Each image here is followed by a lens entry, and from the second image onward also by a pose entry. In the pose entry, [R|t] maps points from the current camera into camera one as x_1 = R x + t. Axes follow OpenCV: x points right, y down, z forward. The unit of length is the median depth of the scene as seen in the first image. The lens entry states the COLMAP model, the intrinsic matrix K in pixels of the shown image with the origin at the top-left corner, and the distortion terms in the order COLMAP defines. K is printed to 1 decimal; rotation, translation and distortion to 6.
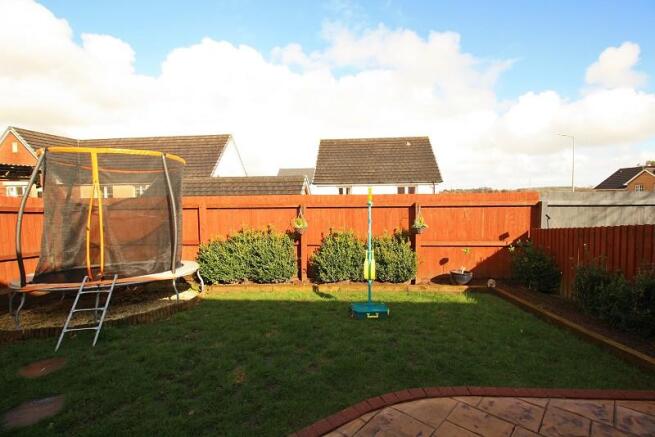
lens RADIAL K [[298.7, 0, 329.9], [0, 298.7, 218.8], [0, 0, 1]] dist [-0.003222, -0.000641]
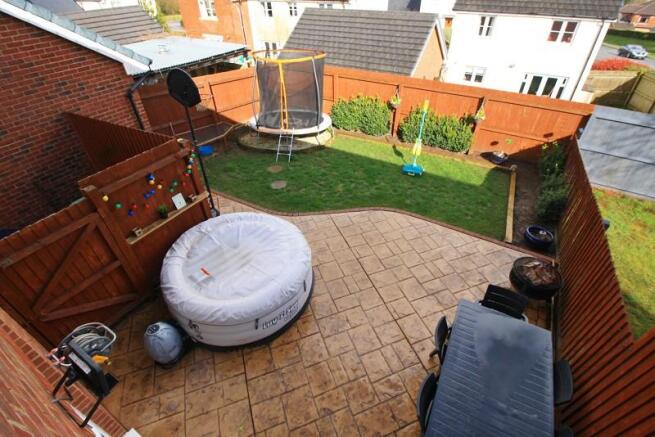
lens RADIAL K [[314.7, 0, 326.4], [0, 314.7, 220.6], [0, 0, 1]] dist [-0.006931, -0.003437]
pose [[0.893140, 0.278249, -0.353381, 0.302464], [-0.015833, 0.804641, 0.593550, -0.412696], [0.449500, -0.524528, 0.723063, -0.564209]]
